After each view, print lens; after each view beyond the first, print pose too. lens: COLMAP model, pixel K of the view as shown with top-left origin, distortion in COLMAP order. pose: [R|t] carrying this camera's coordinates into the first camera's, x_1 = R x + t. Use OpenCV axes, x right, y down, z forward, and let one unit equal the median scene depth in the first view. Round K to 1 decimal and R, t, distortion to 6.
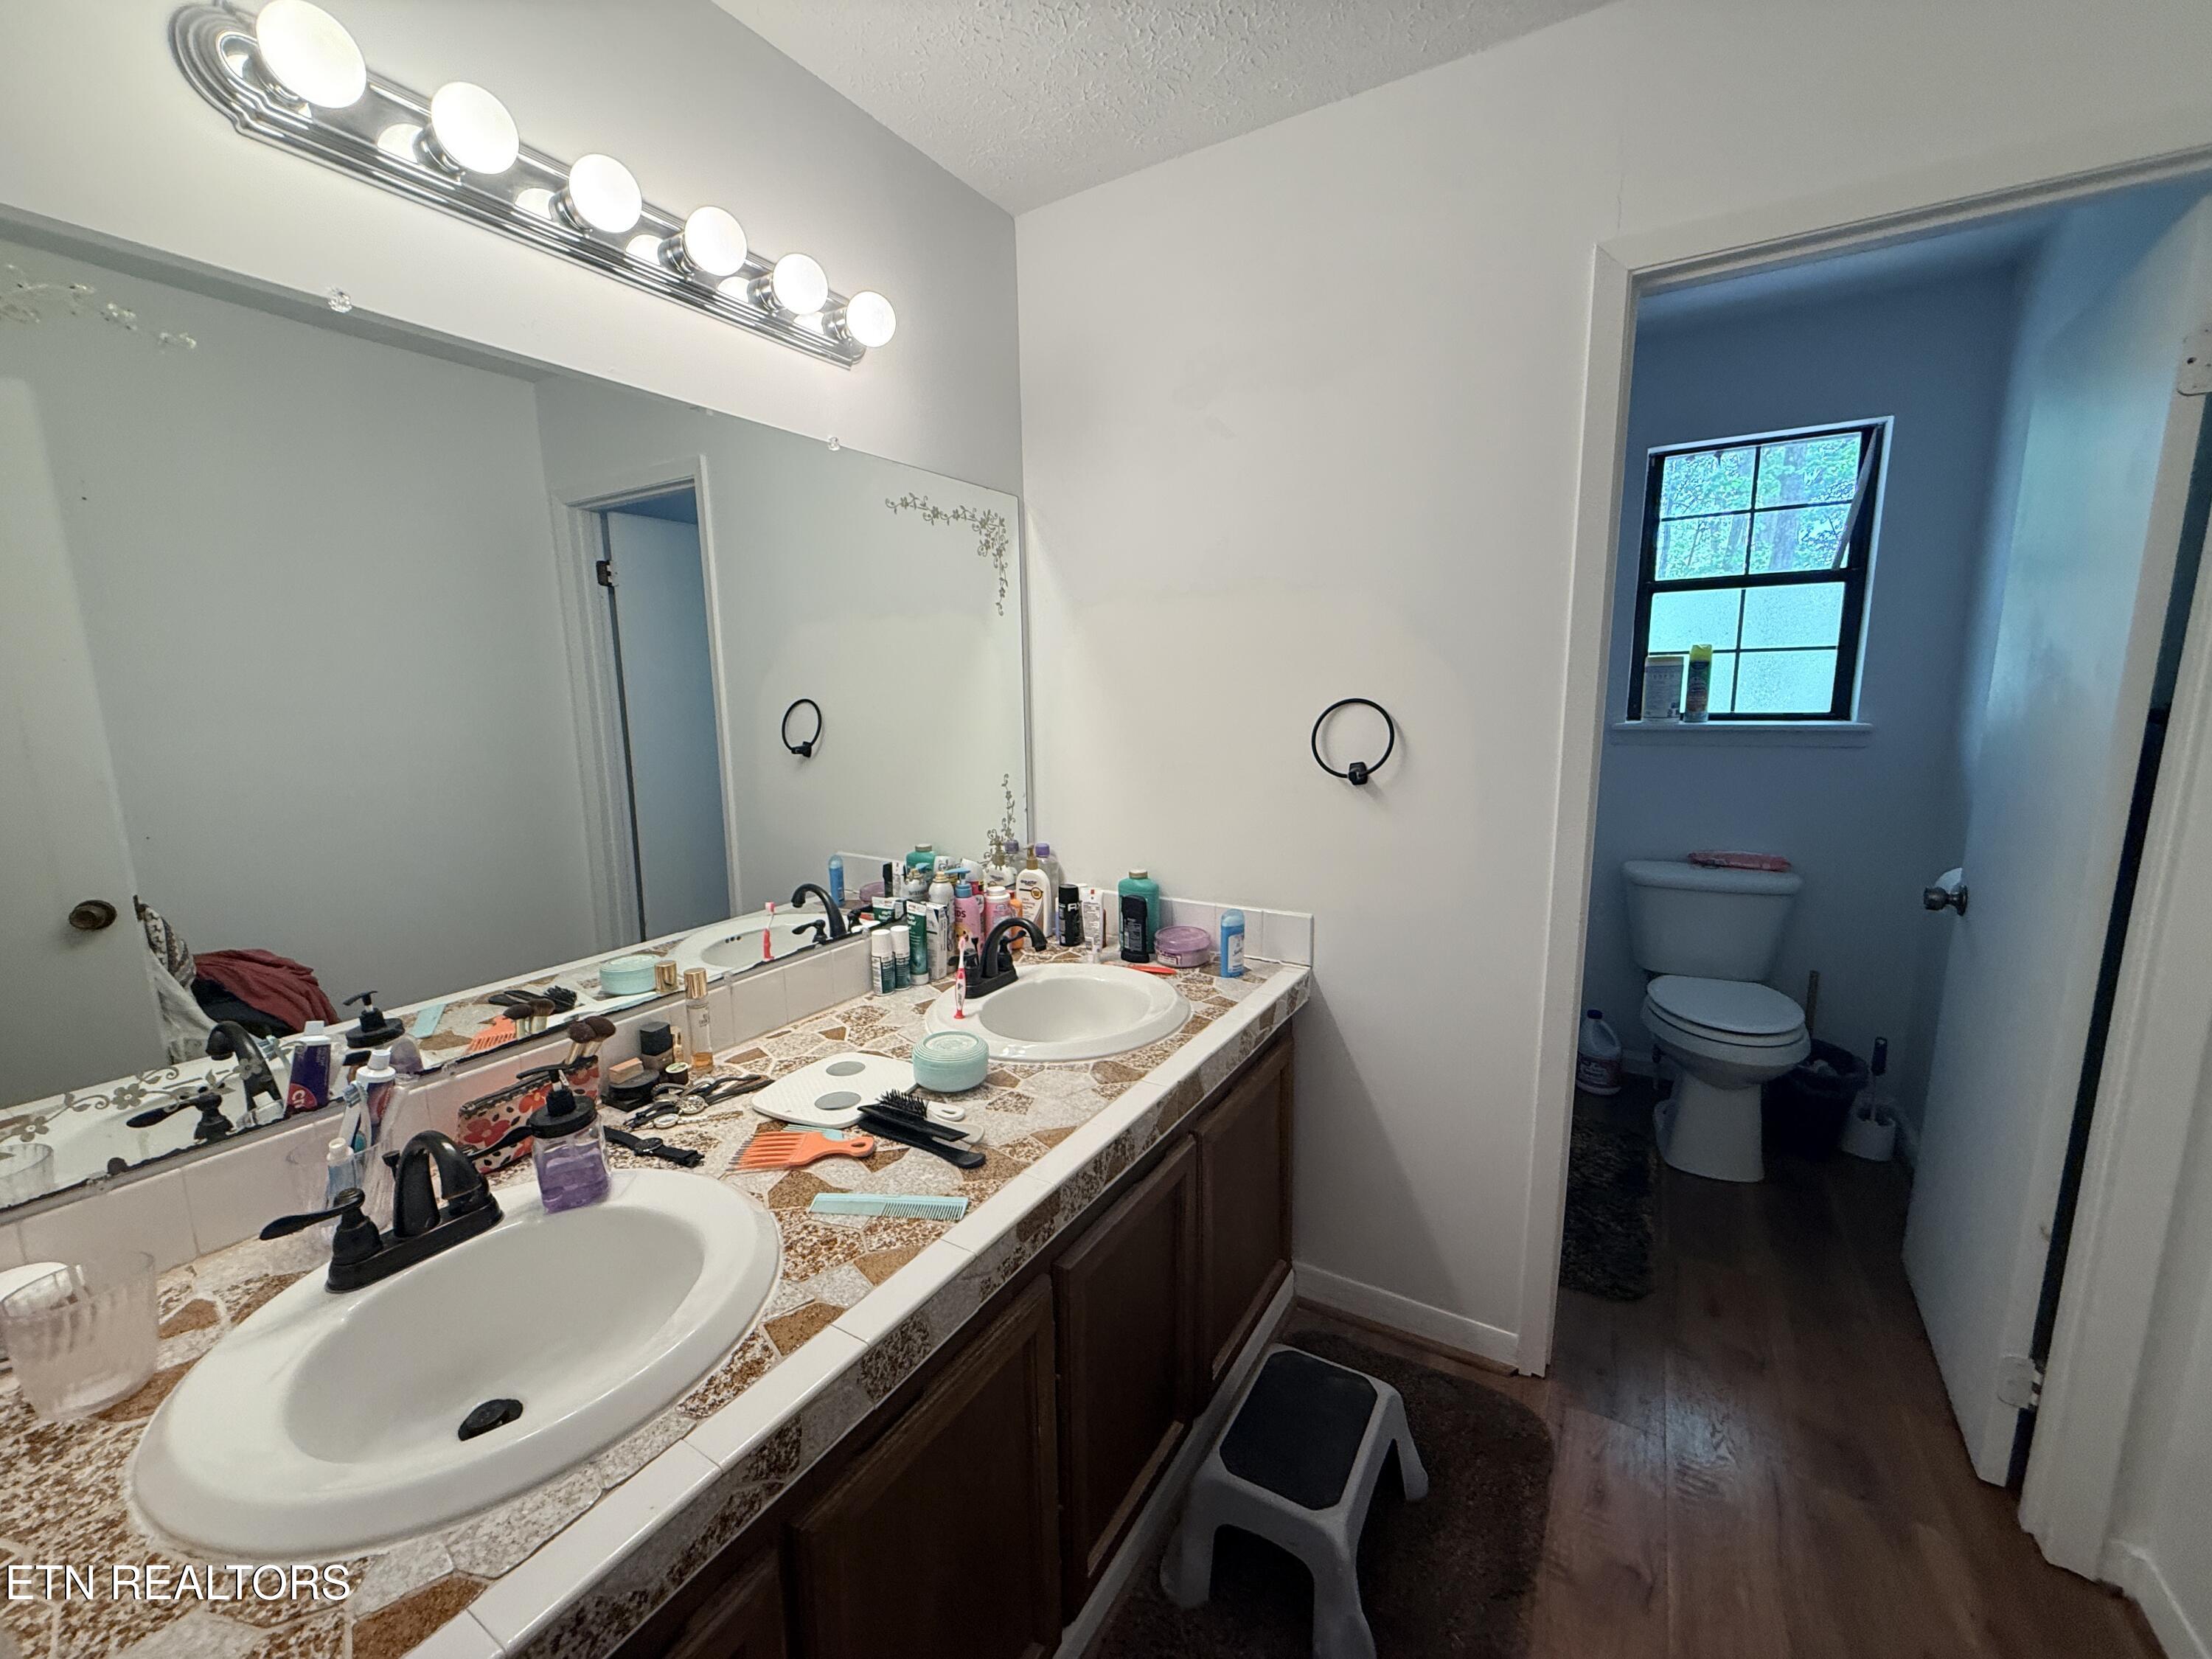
lens RADIAL K [[891.0, 0, 1103.8], [0, 891.0, 833.6], [0, 0, 1]] dist [0.002991, 0.000234]
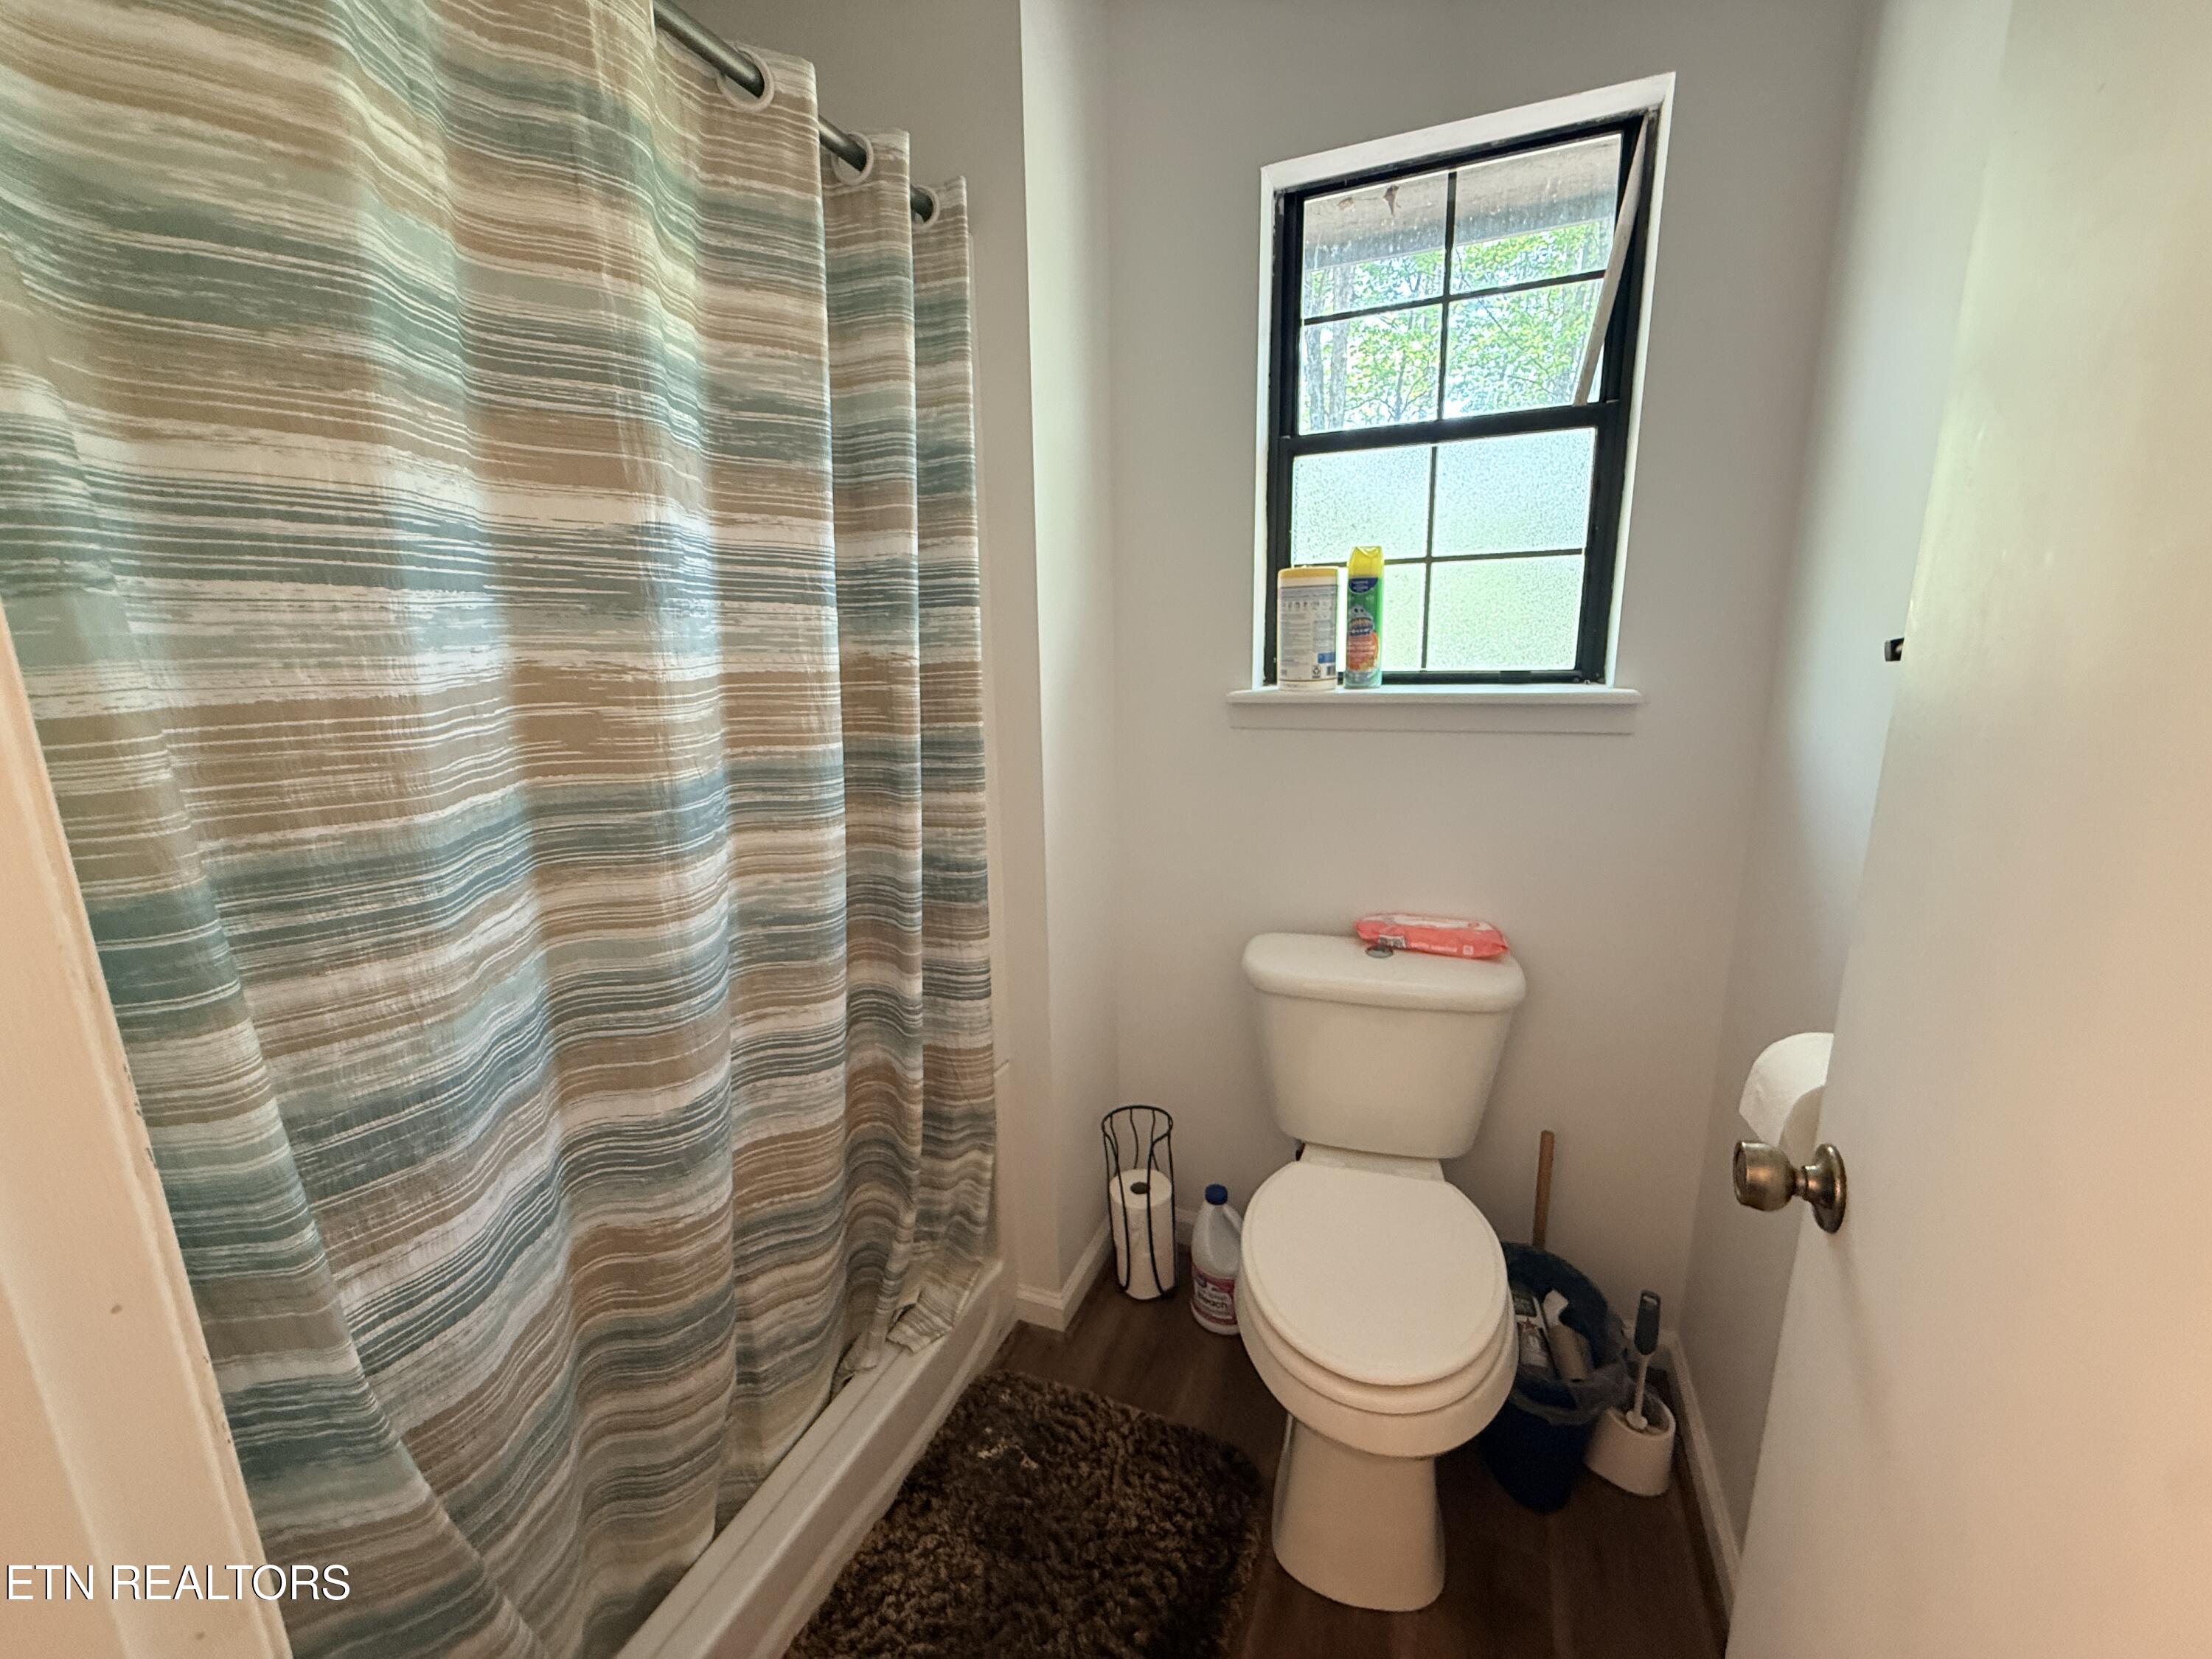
lens RADIAL K [[891.0, 0, 1110.4], [0, 891.0, 840.1], [0, 0, 1]] dist [0.002991, 0.000234]
pose [[0.987917, -0.034526, 0.151089, 0.717660], [0.027656, 0.998496, 0.047335, -0.103338], [-0.152496, -0.042585, 0.987386, 0.798240]]
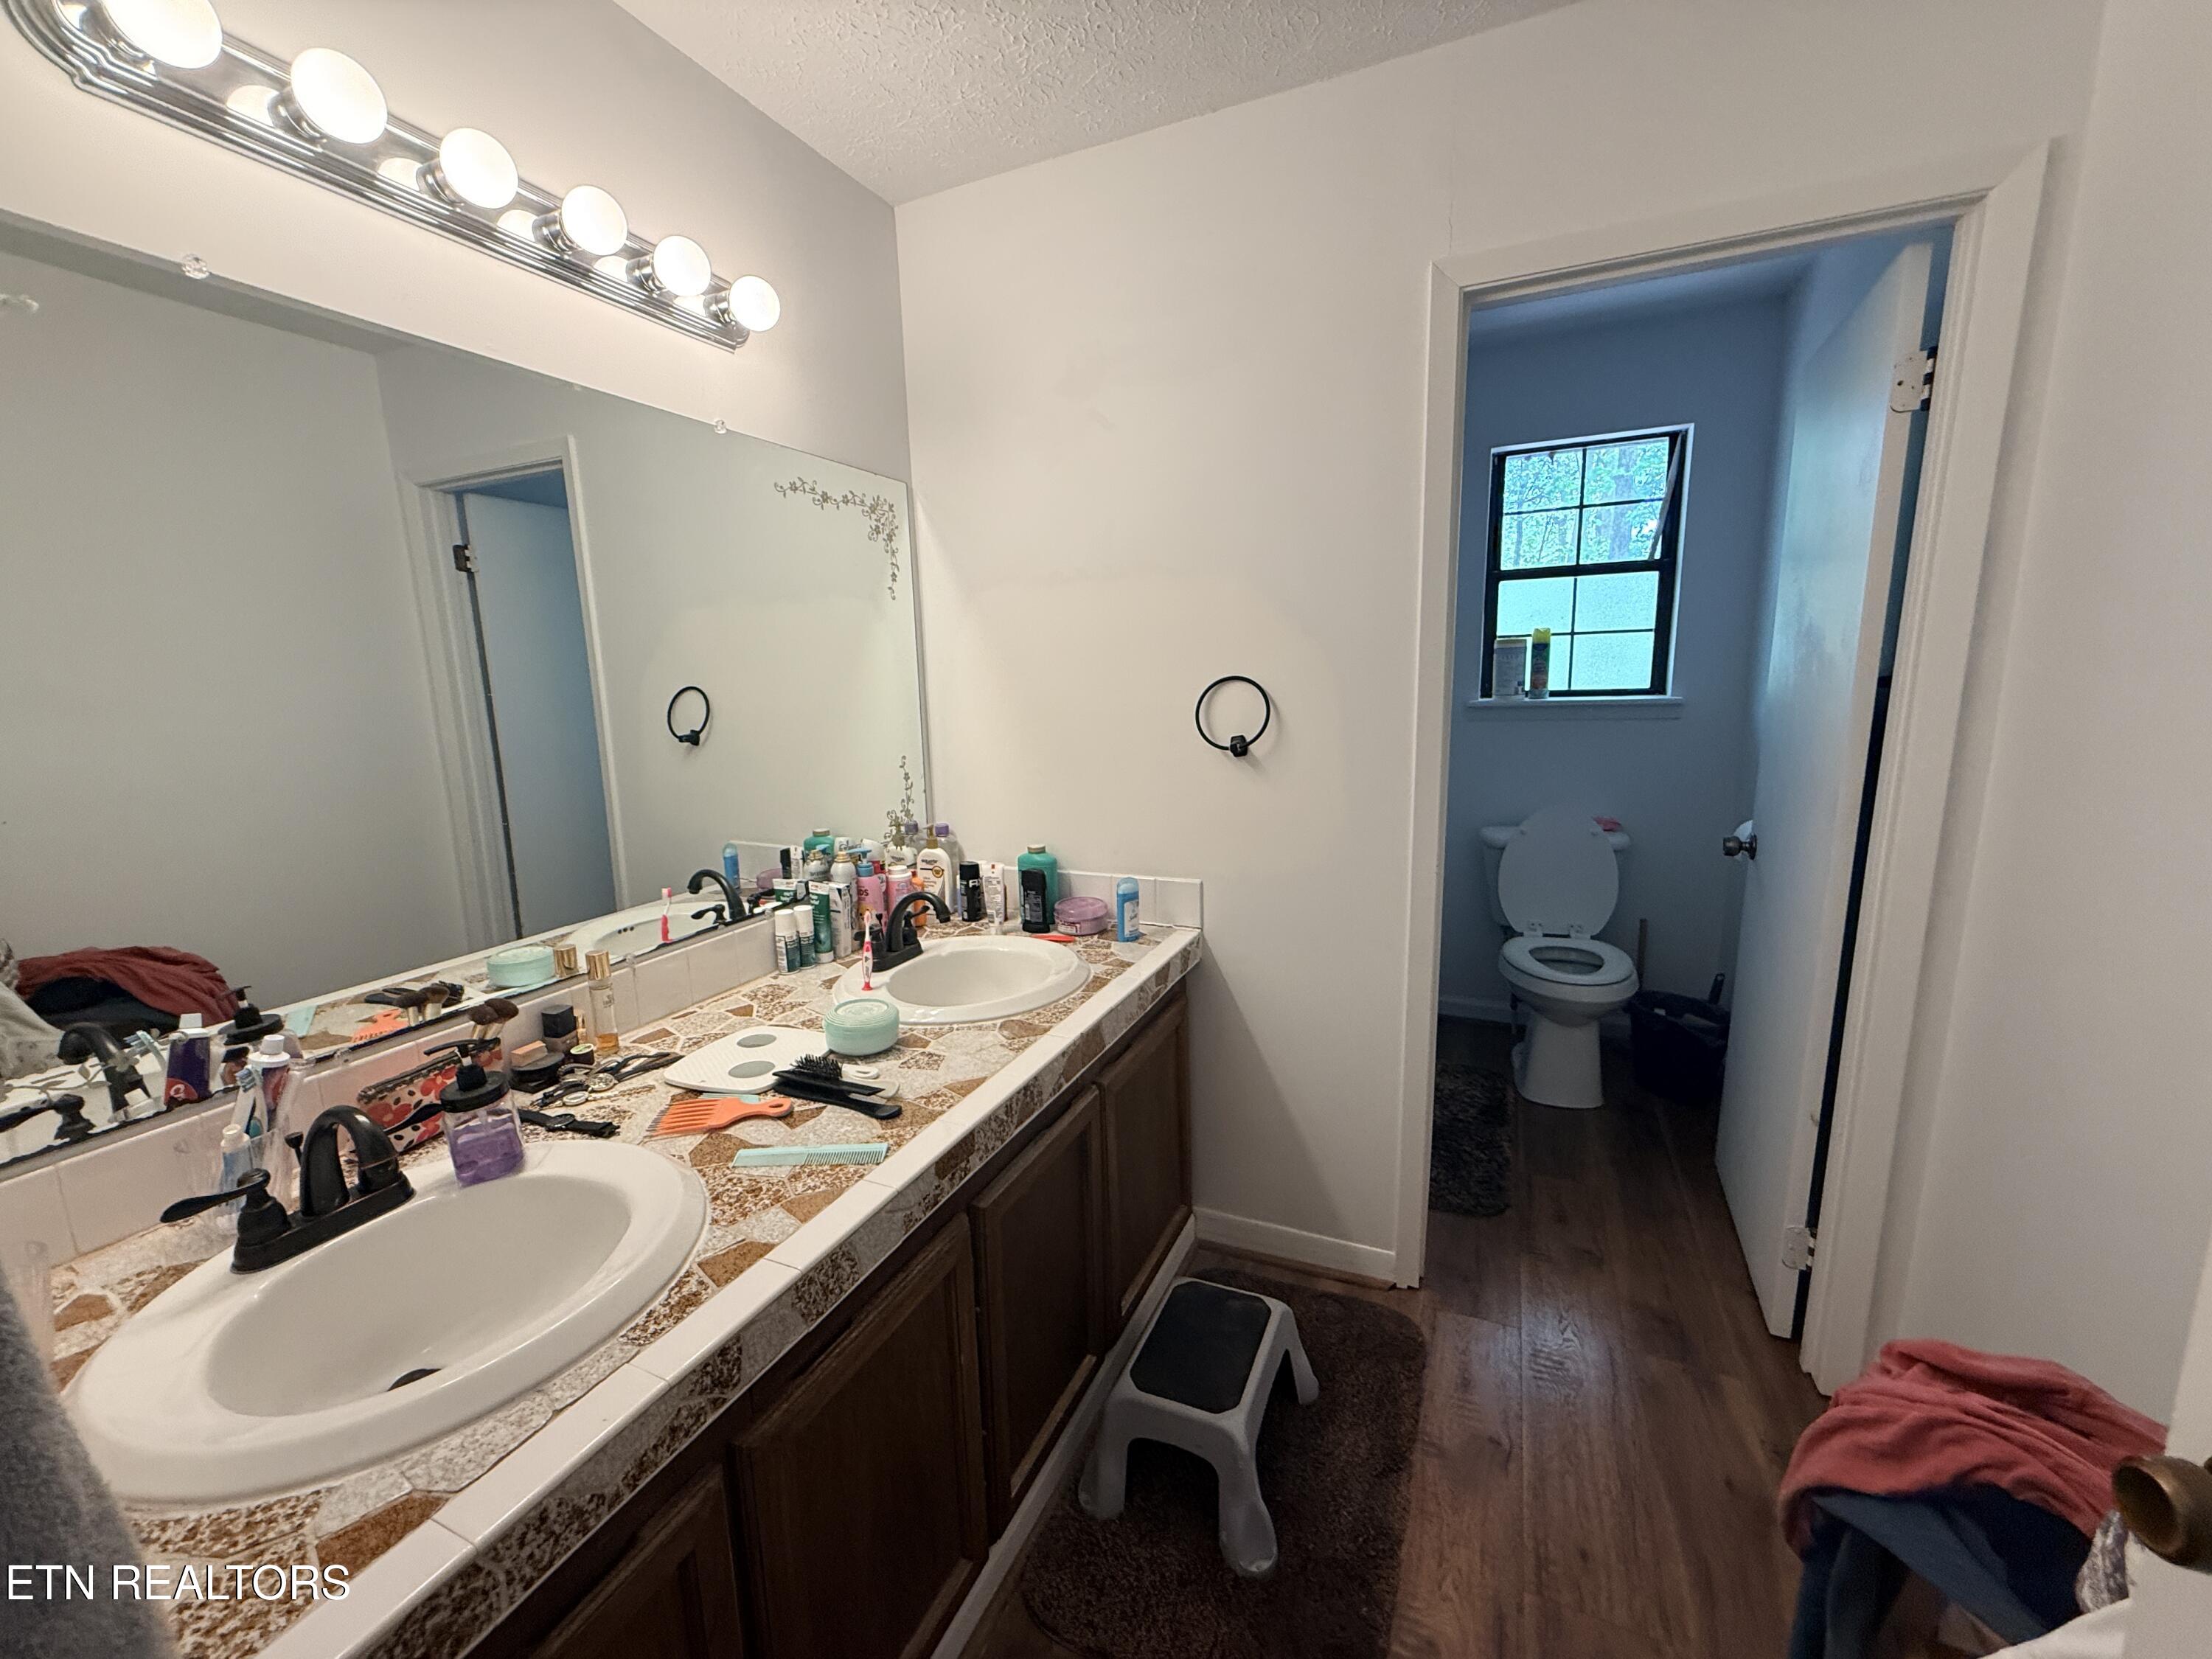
lens RADIAL K [[891.0, 0, 1105.0], [0, 891.0, 833.4], [0, 0, 1]] dist [0.002991, 0.000234]
pose [[0.992395, -0.032058, 0.118844, -0.005954], [0.031071, 0.999466, 0.010144, 0.022961], [-0.119106, -0.006374, 0.992861, -0.049925]]
